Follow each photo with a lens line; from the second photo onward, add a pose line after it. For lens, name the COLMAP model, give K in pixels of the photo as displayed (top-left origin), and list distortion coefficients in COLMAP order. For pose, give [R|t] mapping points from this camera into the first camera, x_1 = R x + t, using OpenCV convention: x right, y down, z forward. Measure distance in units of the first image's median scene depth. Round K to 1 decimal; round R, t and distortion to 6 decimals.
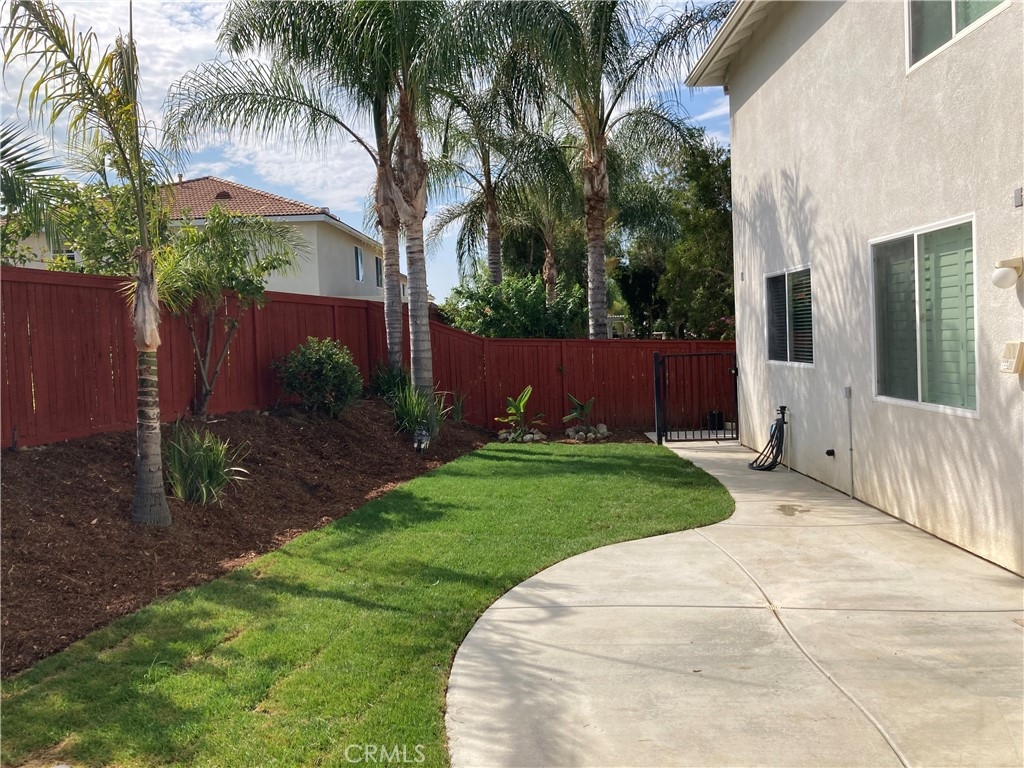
lens RADIAL K [[826.6, 0, 514.3], [0, 826.6, 380.8], [0, 0, 1]] dist [-0.009731, -0.008268]
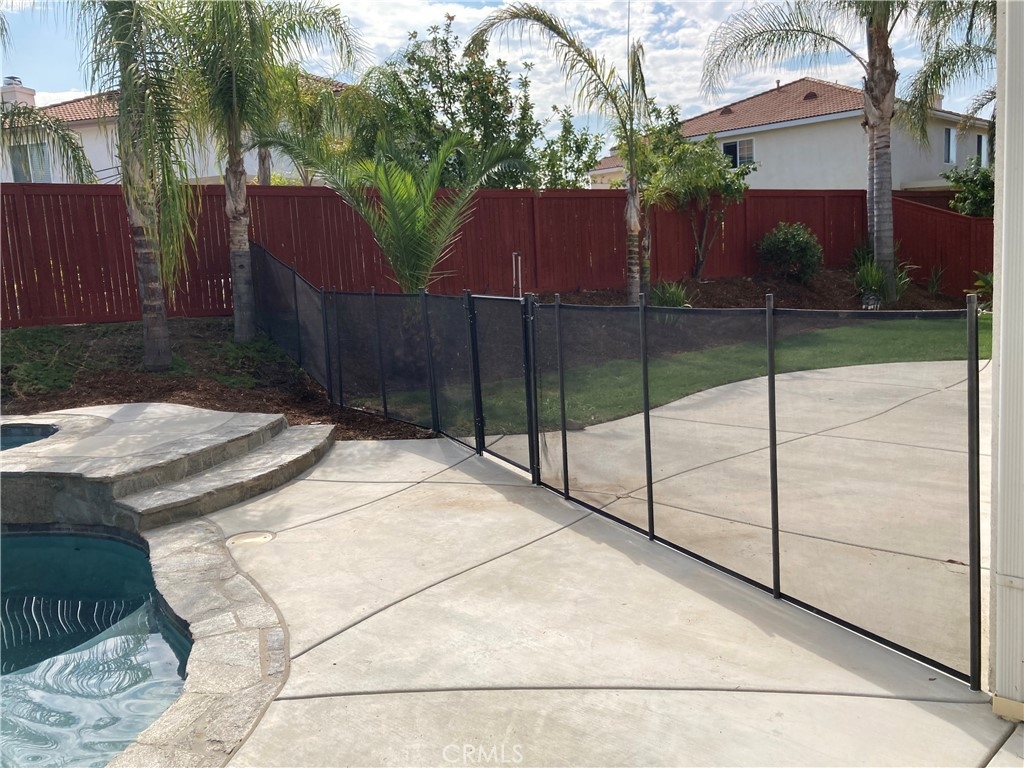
lens RADIAL K [[826.6, 0, 511.2], [0, 826.6, 383.0], [0, 0, 1]] dist [-0.009731, -0.008268]
pose [[0.733276, 0.091689, -0.673720, 0.354880], [-0.001500, 0.991082, 0.133247, 0.027188], [0.679929, -0.096697, 0.726874, -0.301528]]
